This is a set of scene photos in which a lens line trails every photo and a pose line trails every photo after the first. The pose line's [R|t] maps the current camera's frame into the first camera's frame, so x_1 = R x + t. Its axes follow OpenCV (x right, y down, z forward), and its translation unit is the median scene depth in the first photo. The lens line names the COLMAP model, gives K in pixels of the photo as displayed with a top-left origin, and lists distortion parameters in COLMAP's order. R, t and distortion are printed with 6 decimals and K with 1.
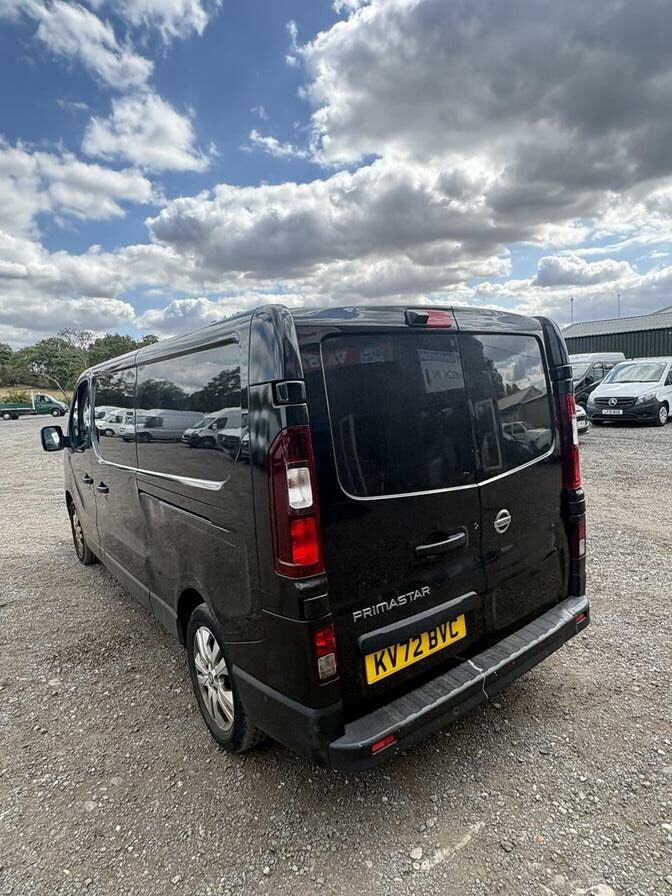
lens RADIAL K [[499.7, 0, 336.8], [0, 499.7, 456.3], [0, 0, 1]] dist [0.007042, -0.001789]
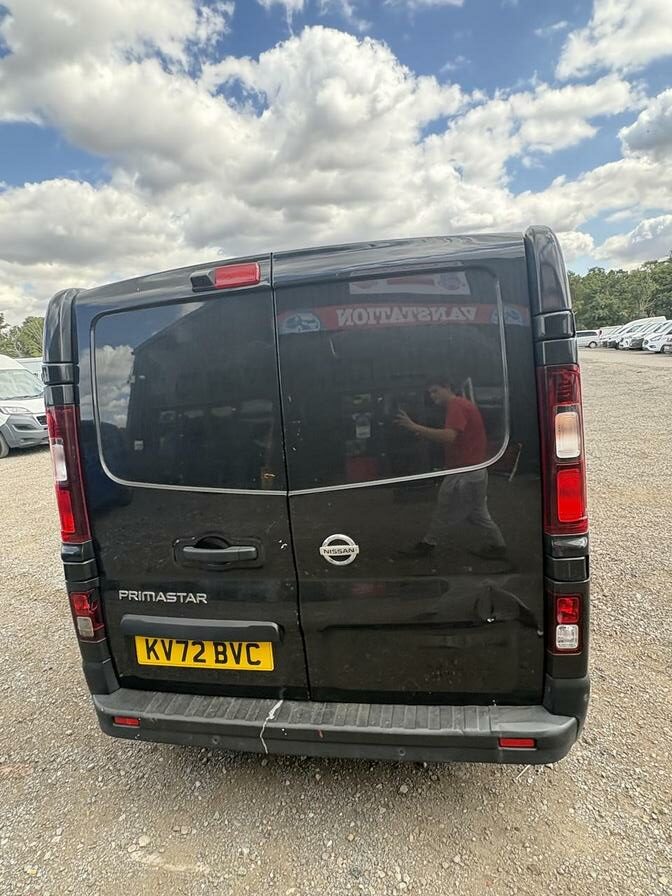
lens RADIAL K [[499.7, 0, 338.0], [0, 499.7, 453.1], [0, 0, 1]] dist [0.007042, -0.001789]
pose [[0.678771, 0.140844, -0.720716, 0.921696], [-0.060029, 0.988792, 0.136697, -0.118036], [0.731892, -0.049522, 0.679619, 0.571655]]
